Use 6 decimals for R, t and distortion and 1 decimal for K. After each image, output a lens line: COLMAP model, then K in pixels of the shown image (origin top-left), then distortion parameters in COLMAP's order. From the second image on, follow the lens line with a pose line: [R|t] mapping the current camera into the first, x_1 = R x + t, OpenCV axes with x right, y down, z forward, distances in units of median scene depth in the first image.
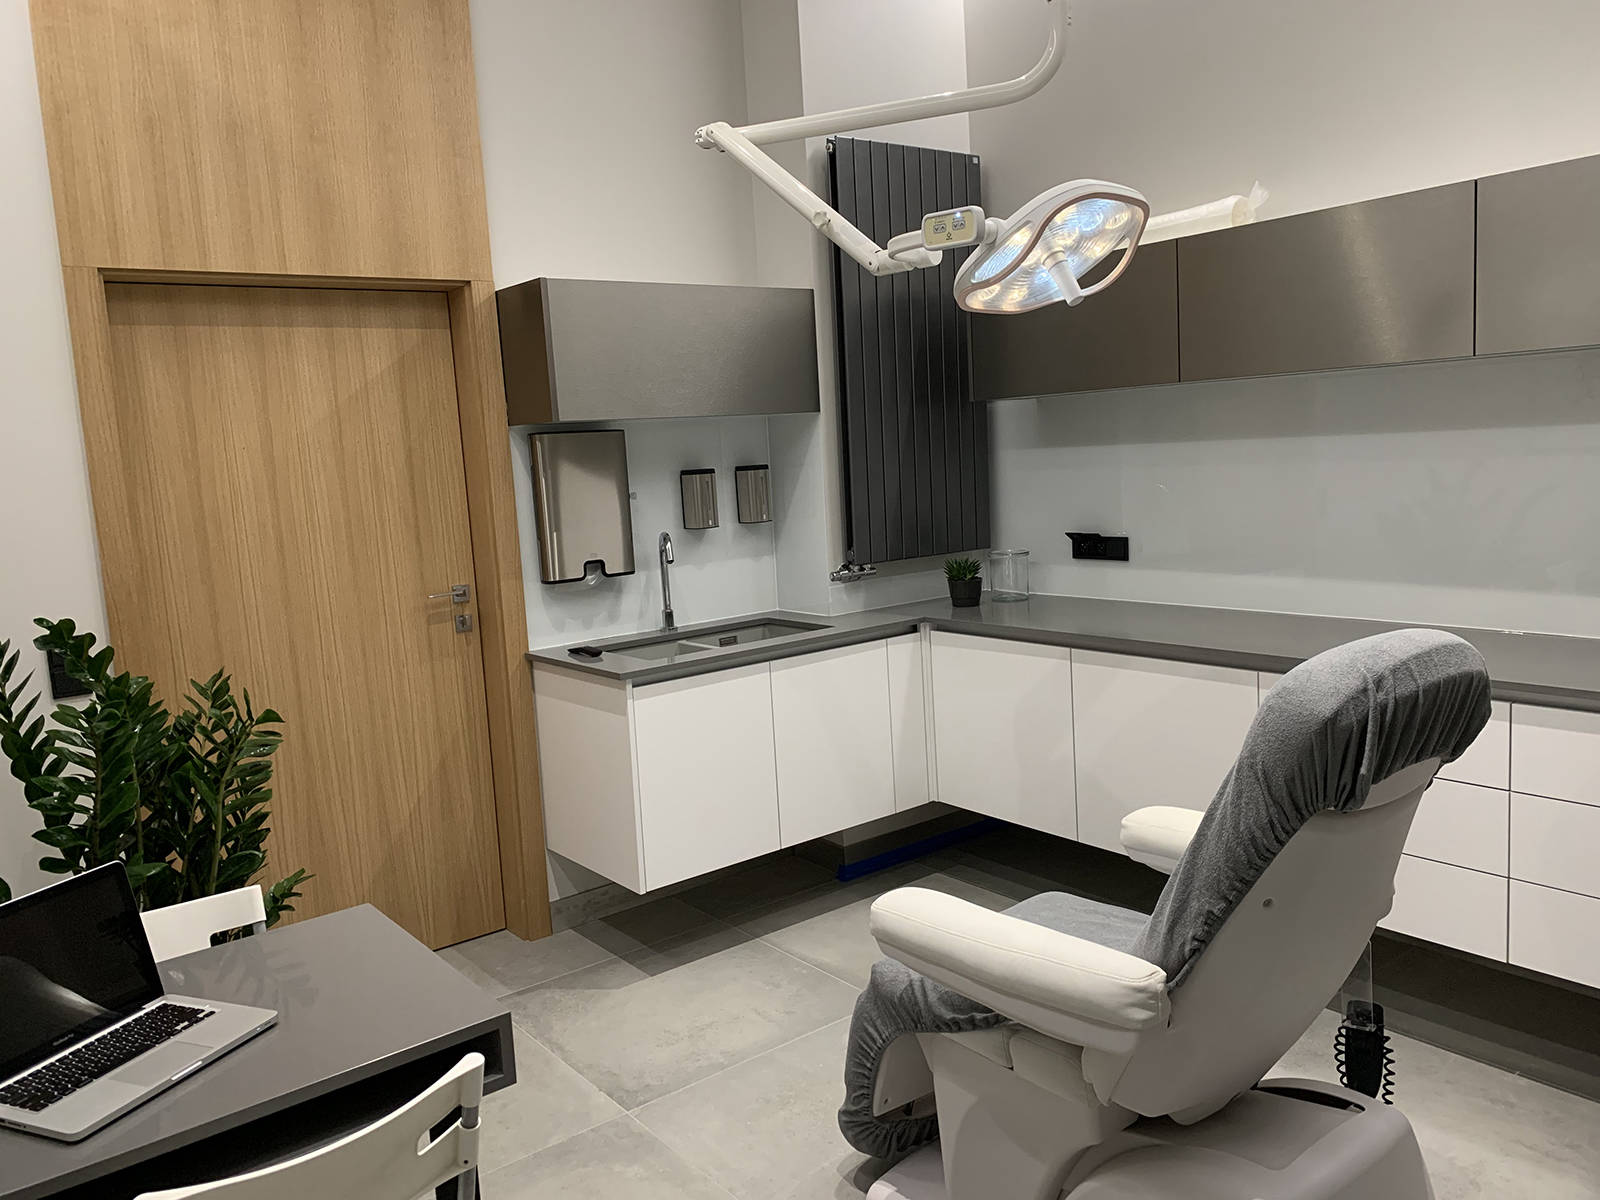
lens RADIAL K [[1209.9, 0, 796.1], [0, 1209.9, 596.8], [0, 0, 1]] dist [0.019212, -0.013235]
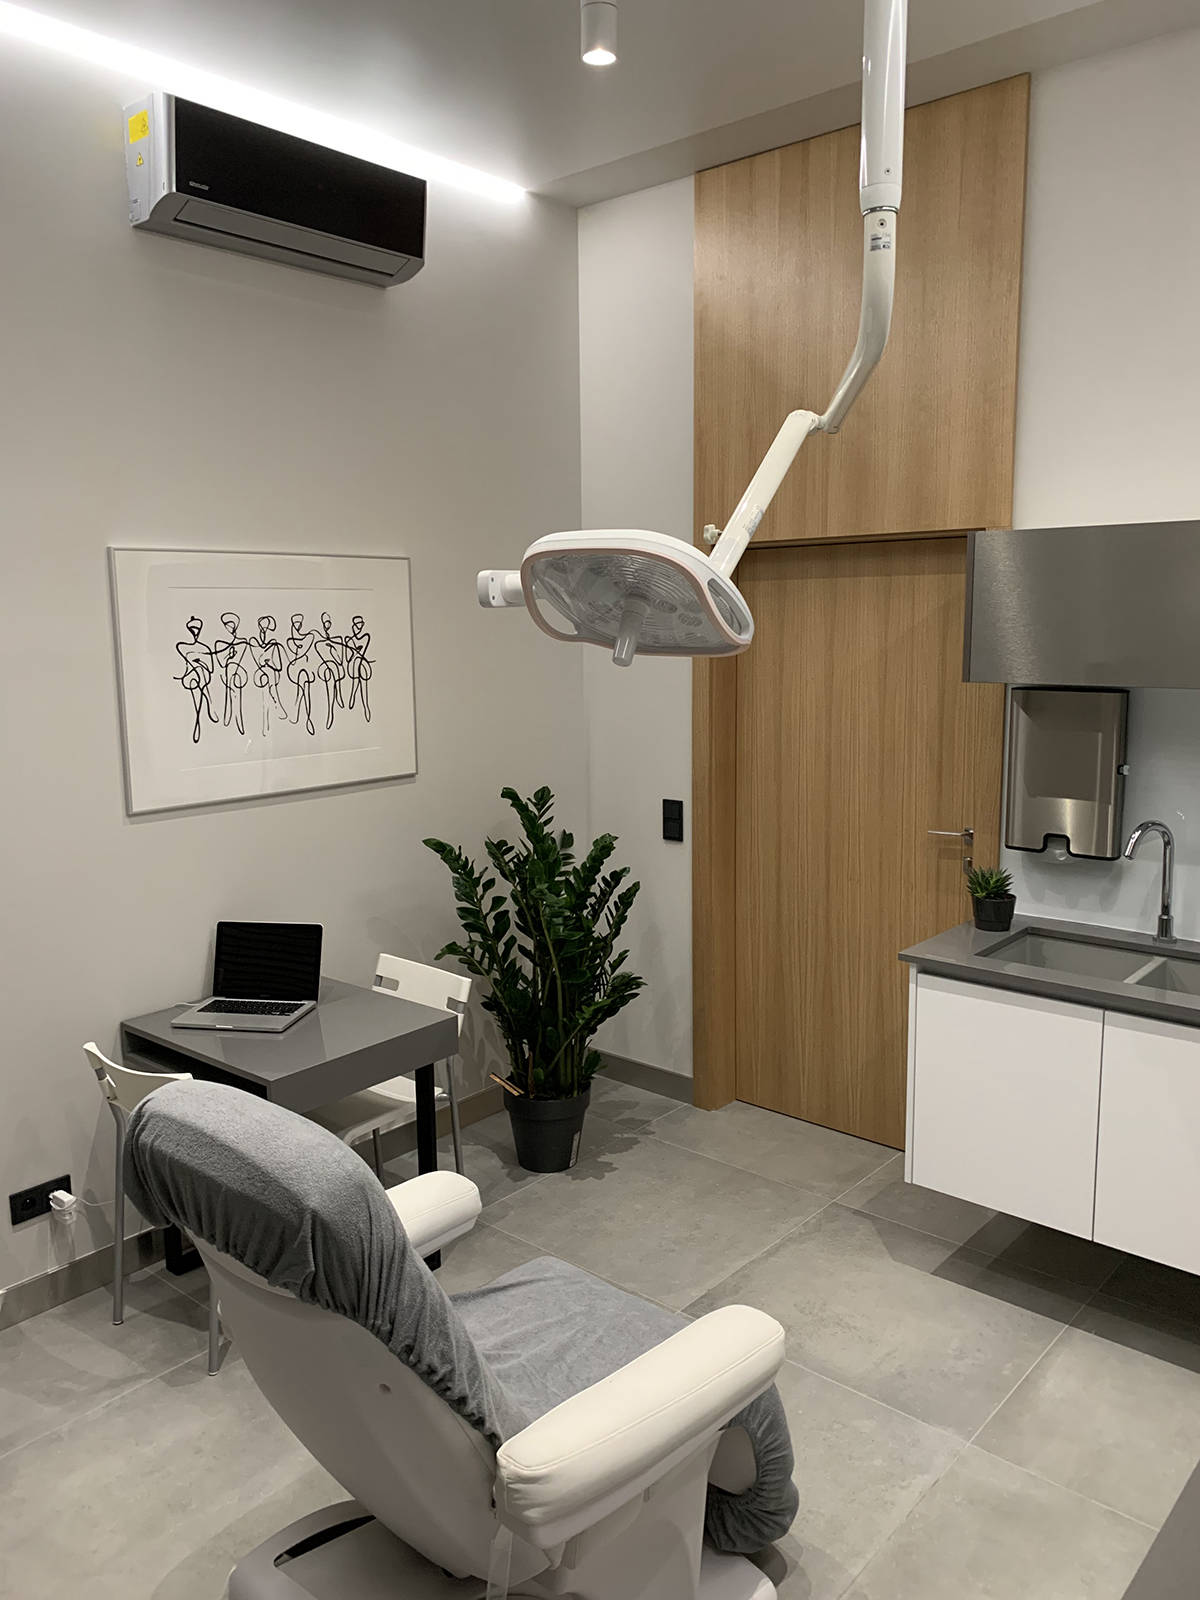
lens RADIAL K [[1209.9, 0, 598.1], [0, 1209.9, 803.1], [0, 0, 1]] dist [0.019212, -0.013235]
pose [[0.194049, 0.204136, -0.959517, 0.659956], [-0.121164, 0.975608, 0.183056, -0.186415], [0.973481, 0.080737, 0.214049, 0.508519]]
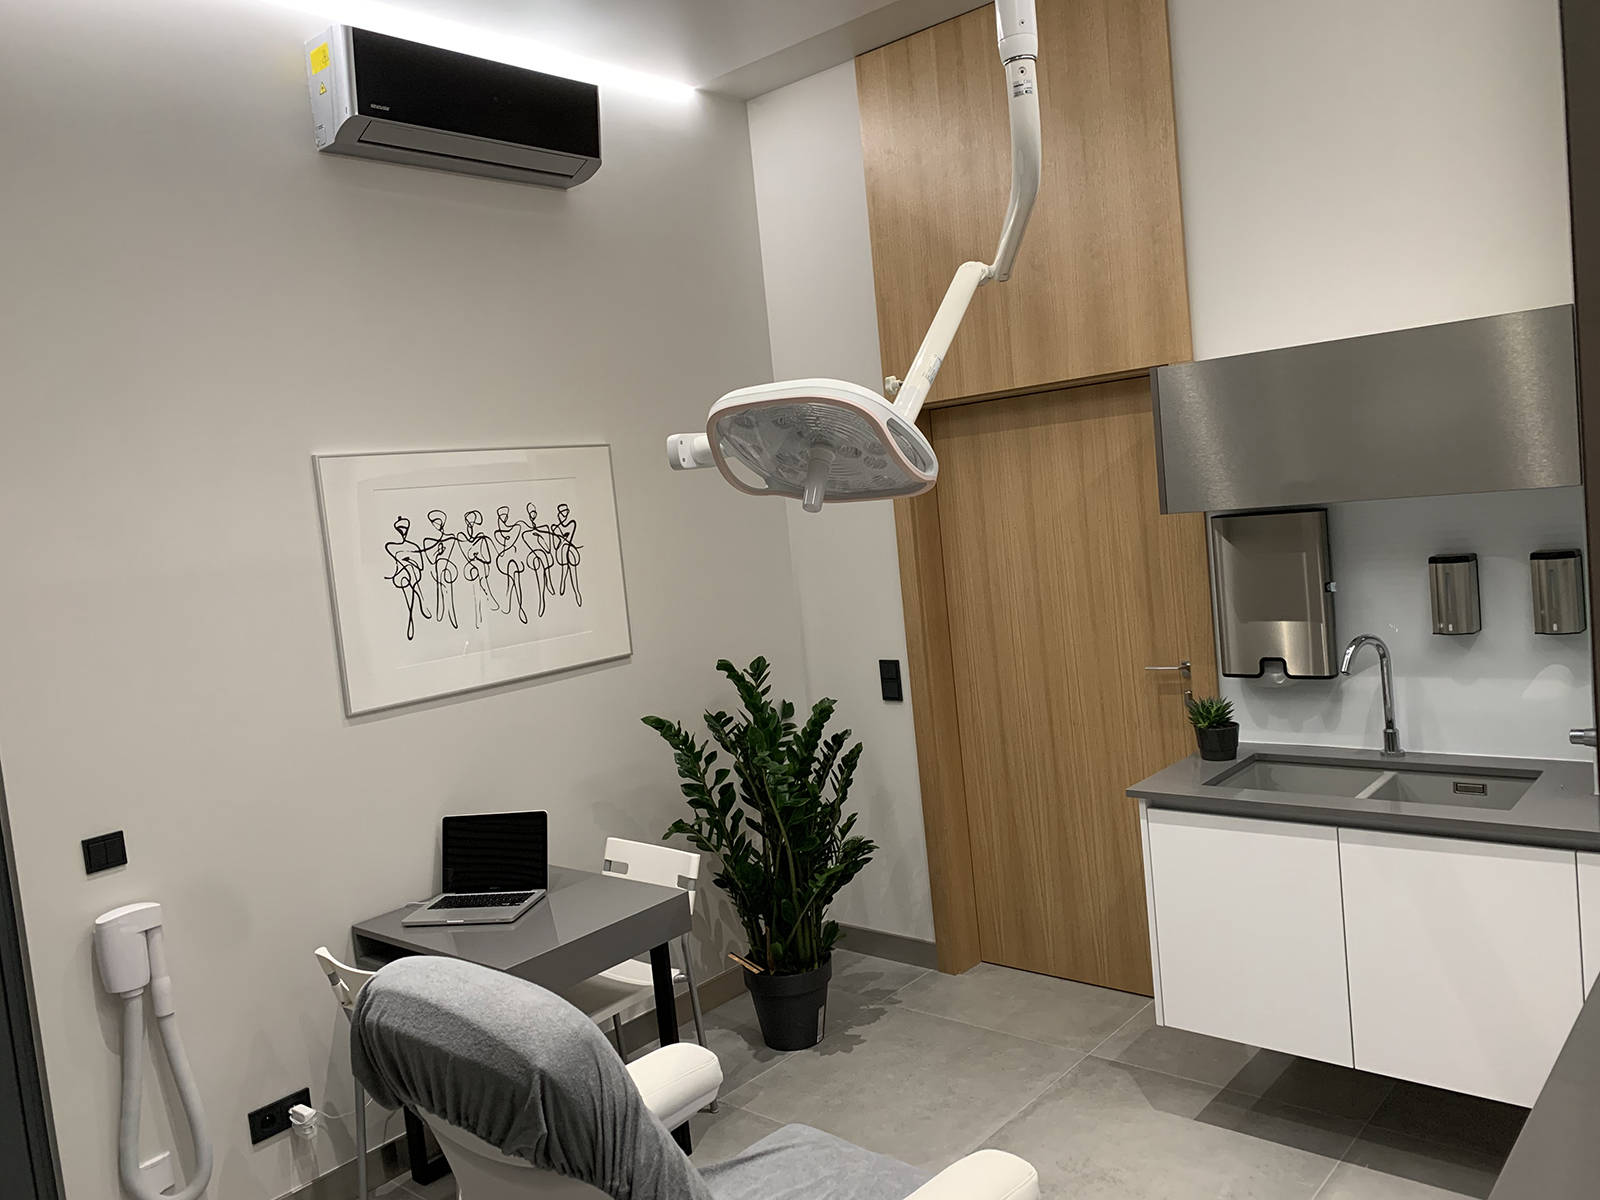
lens RADIAL K [[1209.9, 0, 804.5], [0, 1209.9, 591.2], [0, 0, 1]] dist [0.019212, -0.013235]
pose [[0.195770, 0.113584, -0.974050, 0.669769], [-0.035066, 0.993445, 0.108798, -0.174227], [0.980023, 0.012856, 0.198470, 0.516110]]
